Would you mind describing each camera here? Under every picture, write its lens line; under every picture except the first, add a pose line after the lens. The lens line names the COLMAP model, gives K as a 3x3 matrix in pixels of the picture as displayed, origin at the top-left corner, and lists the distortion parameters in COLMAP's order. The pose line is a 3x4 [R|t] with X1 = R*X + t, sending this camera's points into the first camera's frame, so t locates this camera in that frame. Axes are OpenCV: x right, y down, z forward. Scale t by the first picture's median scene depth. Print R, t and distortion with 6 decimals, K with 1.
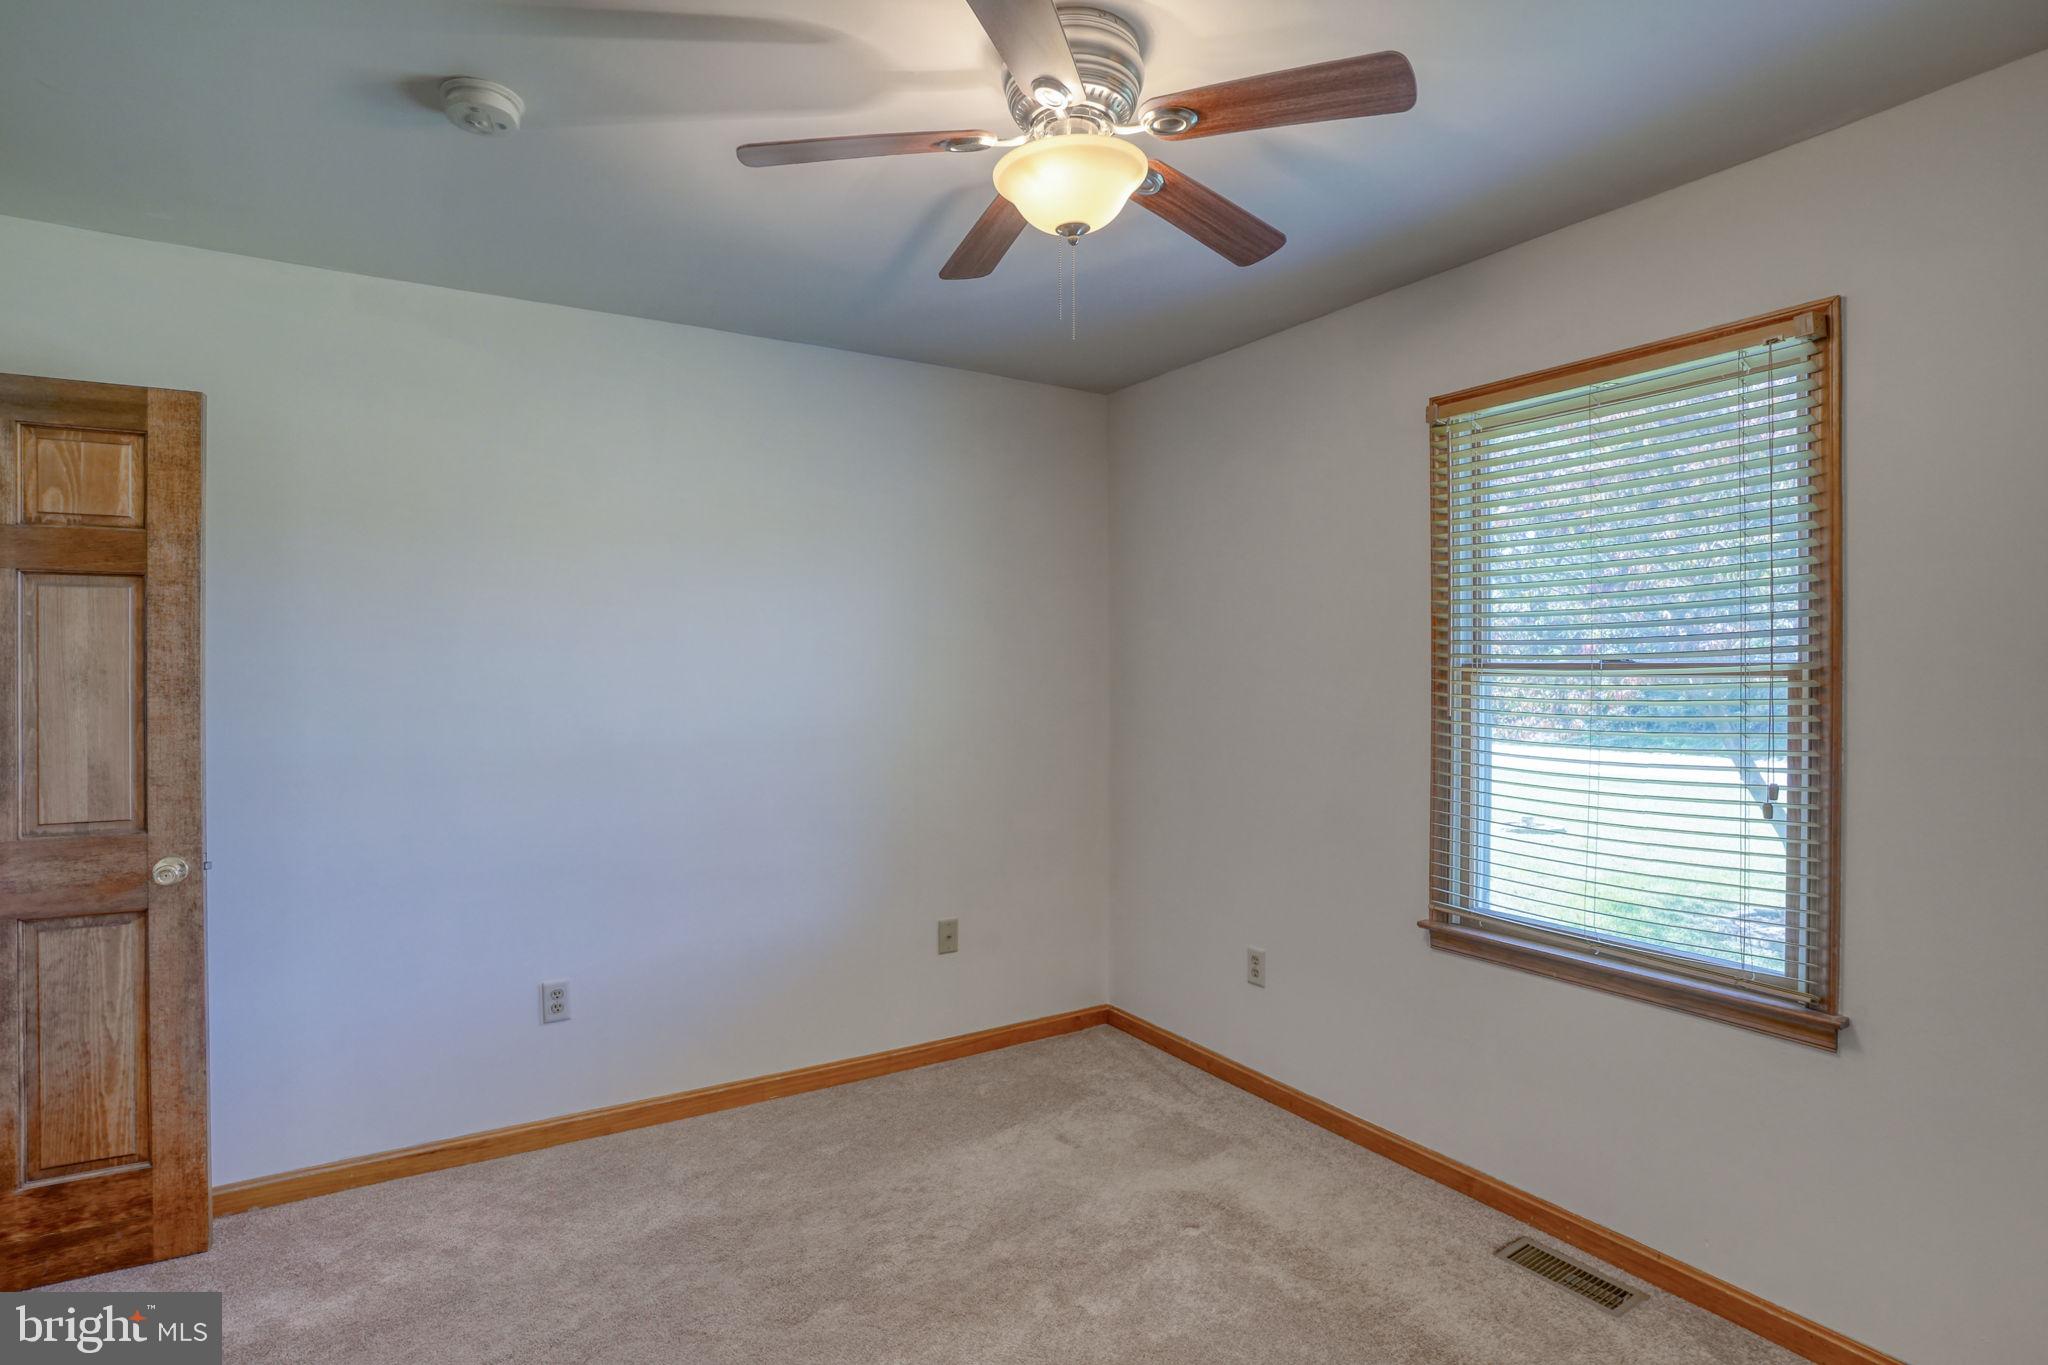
lens RADIAL K [[1079.8, 0, 1024.0], [0, 1079.8, 682.5], [0, 0, 1]] dist [0.002311, 0.000443]
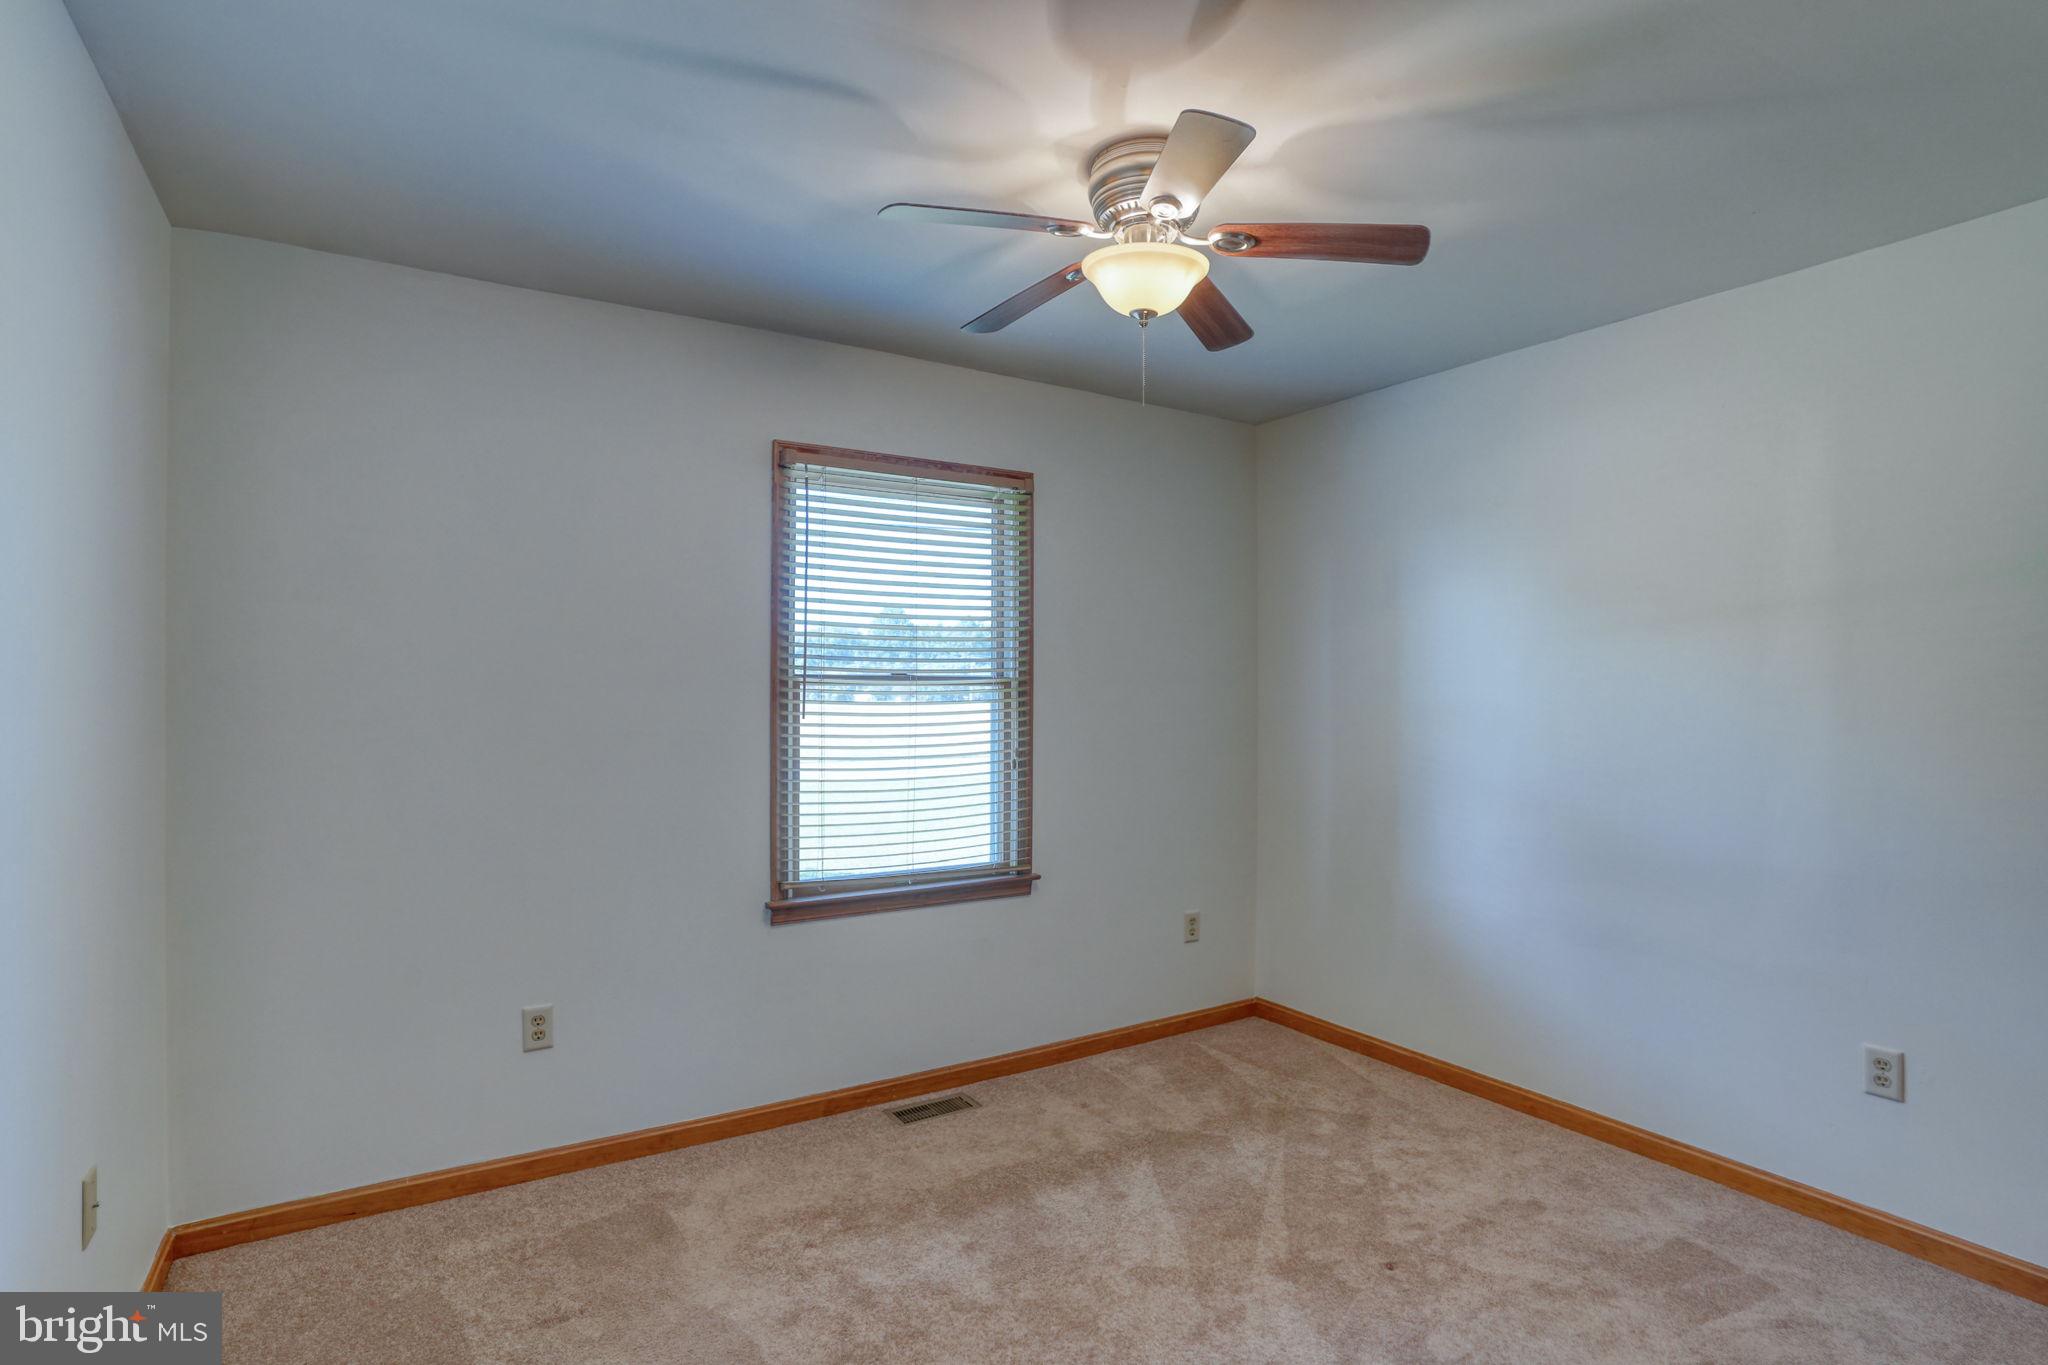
lens RADIAL K [[1053.7, 0, 1024.0], [0, 1053.7, 682.5], [0, 0, 1]] dist [-0.001712, -0.000007]
pose [[-0.006641, -0.000142, 0.999978, -0.809481], [0.002555, 0.999997, 0.000159, -0.008560], [-0.999975, 0.002556, -0.006641, 0.825312]]
